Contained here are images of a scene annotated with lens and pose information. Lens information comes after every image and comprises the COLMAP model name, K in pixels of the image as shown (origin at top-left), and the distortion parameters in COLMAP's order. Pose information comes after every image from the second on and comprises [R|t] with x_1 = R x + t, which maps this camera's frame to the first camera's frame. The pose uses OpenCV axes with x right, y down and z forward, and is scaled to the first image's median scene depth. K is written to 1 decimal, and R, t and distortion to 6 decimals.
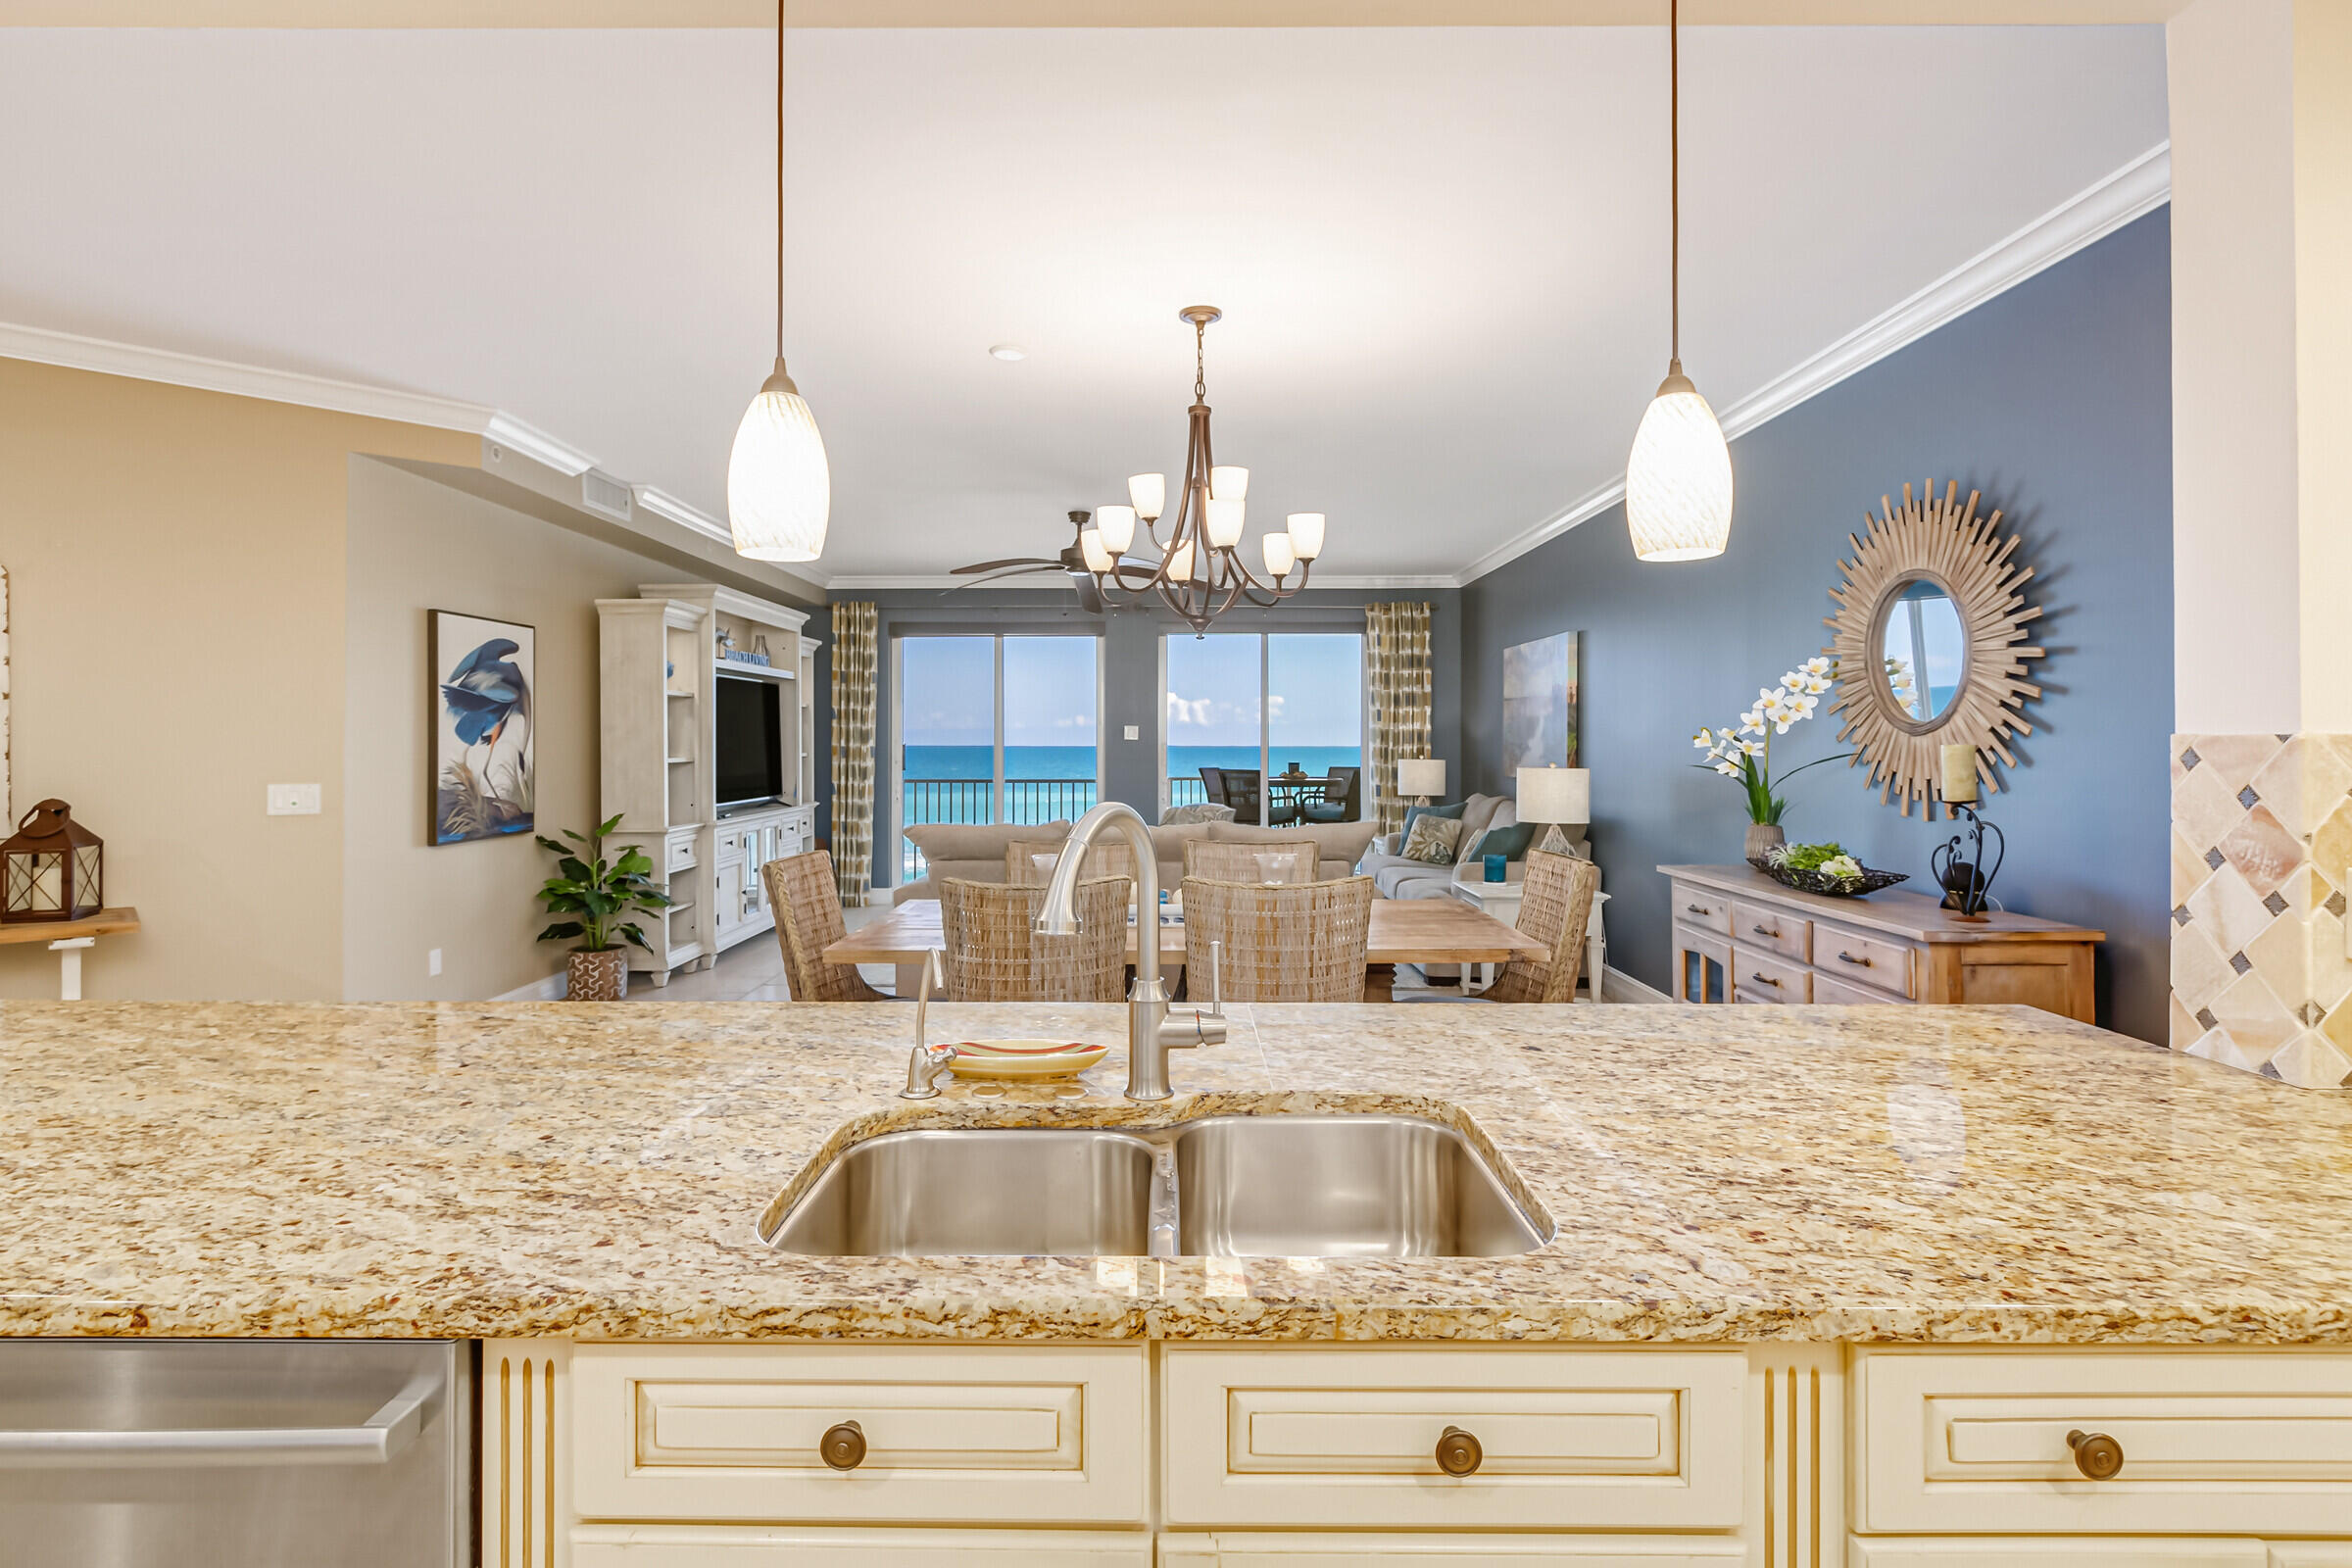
lens RADIAL K [[1161.9, 0, 1165.1], [0, 1161.9, 720.5], [0, 0, 1]] dist [0.001601, -0.001274]
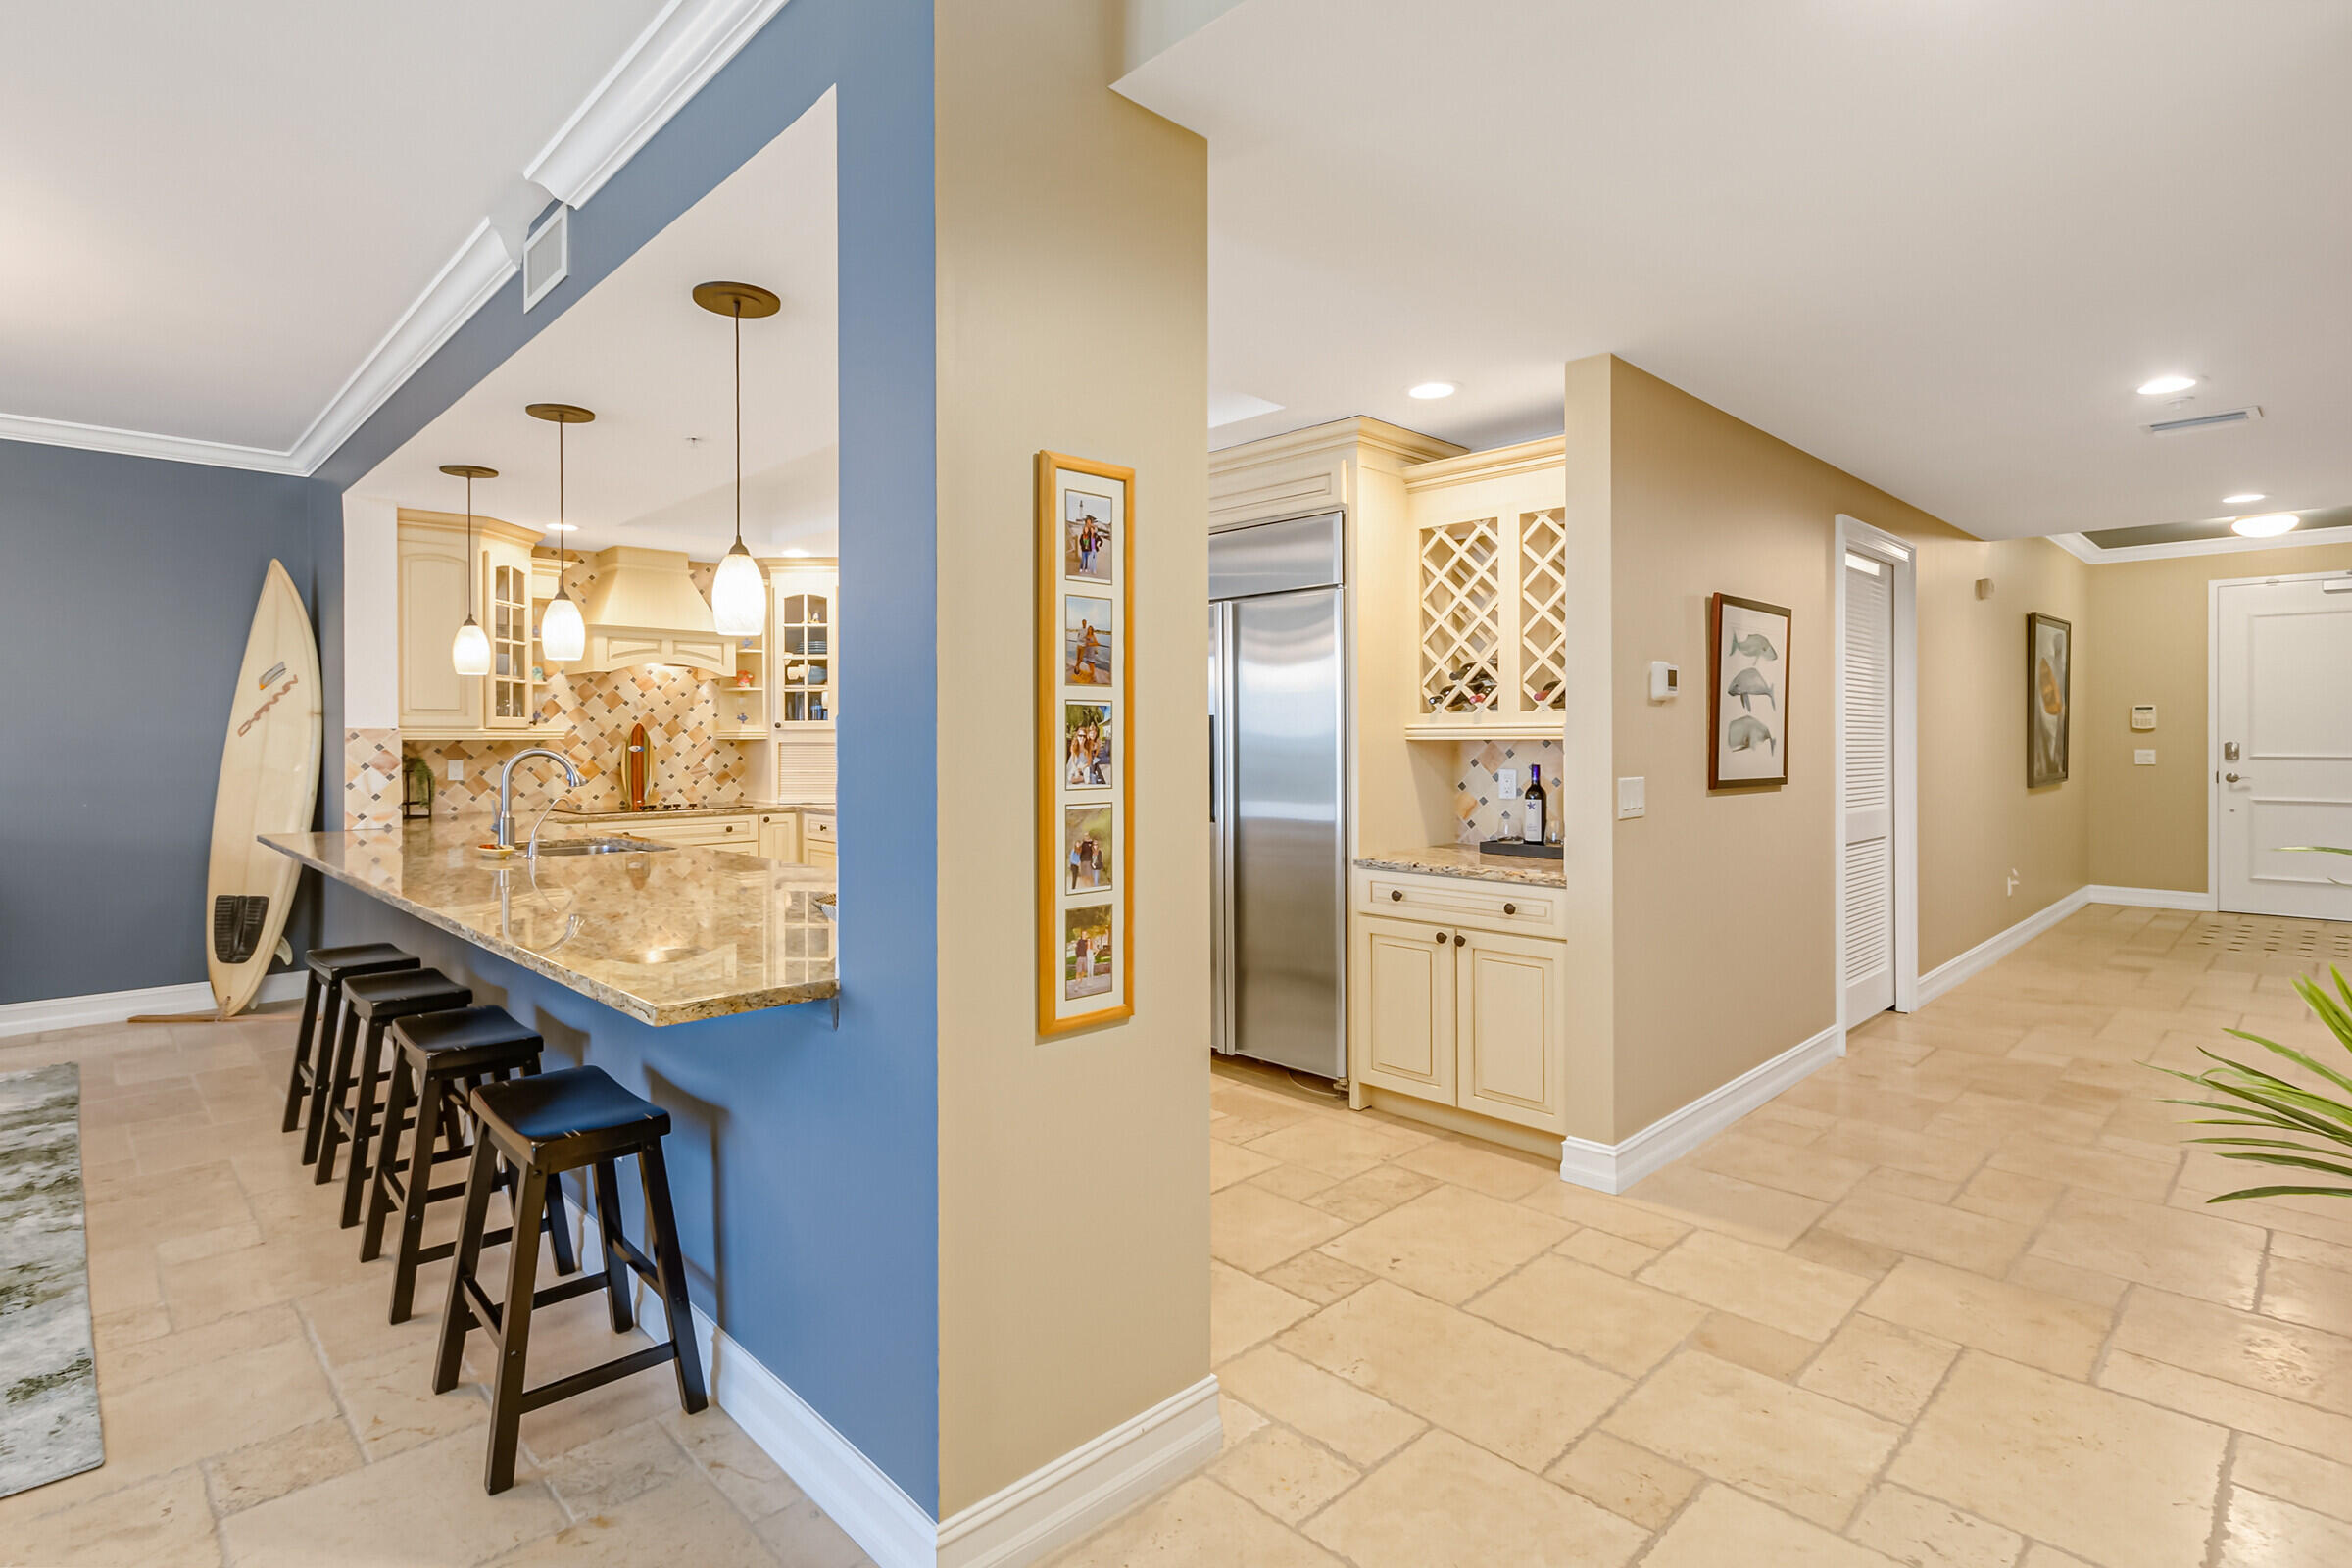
lens RADIAL K [[1031.8, 0, 1213.3], [0, 1031.8, 739.2], [0, 0, 1]] dist [0.005231, 0.001018]
pose [[-0.752145, -0.000710, 0.658997, -1.168404], [-0.013706, 0.999800, -0.014566, 0.022014], [-0.658855, -0.019987, -0.752004, 0.685068]]
